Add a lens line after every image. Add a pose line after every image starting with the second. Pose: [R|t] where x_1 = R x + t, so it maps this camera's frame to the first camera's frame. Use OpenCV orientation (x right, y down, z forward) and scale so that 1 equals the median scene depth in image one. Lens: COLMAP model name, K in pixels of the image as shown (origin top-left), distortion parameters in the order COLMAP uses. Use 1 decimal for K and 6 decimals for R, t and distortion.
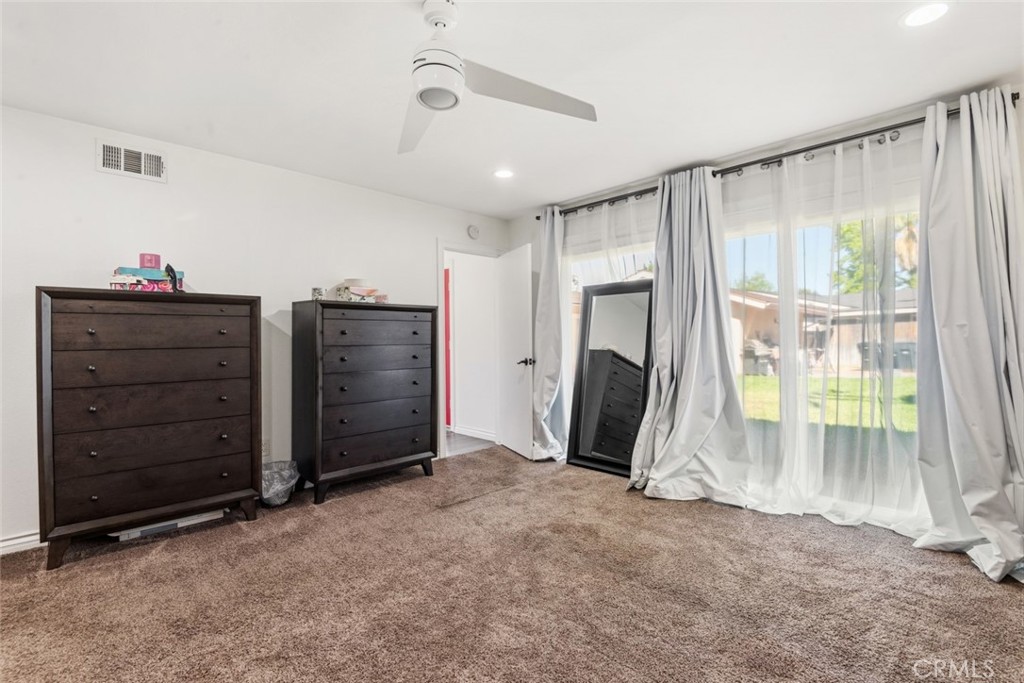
lens RADIAL K [[483.9, 0, 499.6], [0, 483.9, 351.2], [0, 0, 1]] dist [-0.000449, -0.000610]
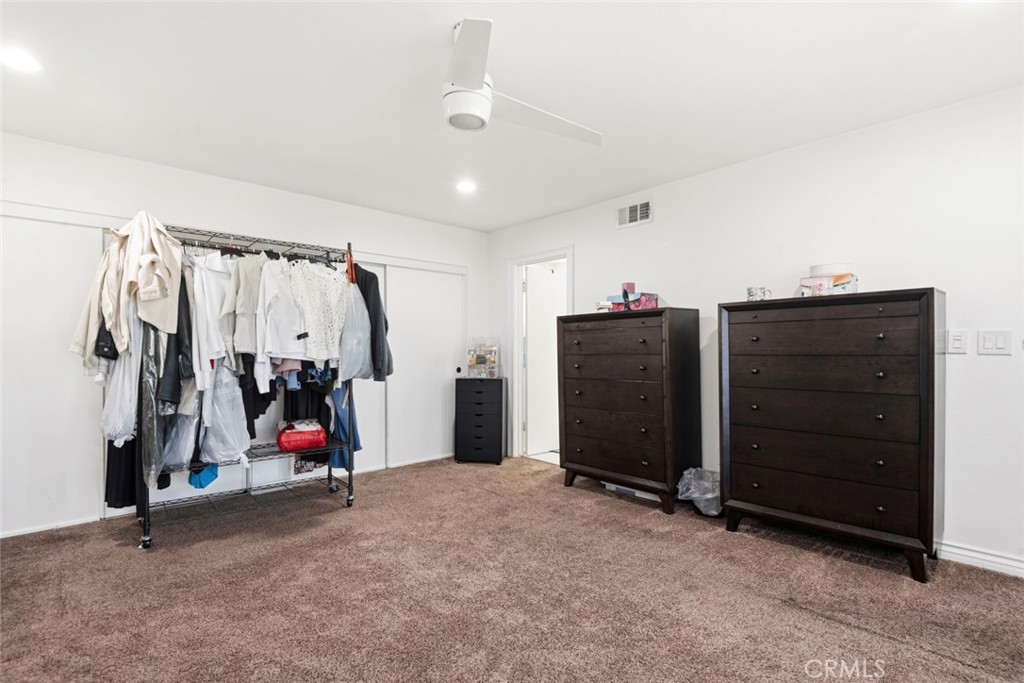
lens RADIAL K [[483.9, 0, 499.6], [0, 483.9, 351.2], [0, 0, 1]] dist [-0.000449, -0.000610]
pose [[-0.041189, 0.015308, -0.999034, 0.620897], [-0.013763, 0.999779, 0.015887, -0.028297], [0.999057, 0.014404, -0.040970, 0.707950]]
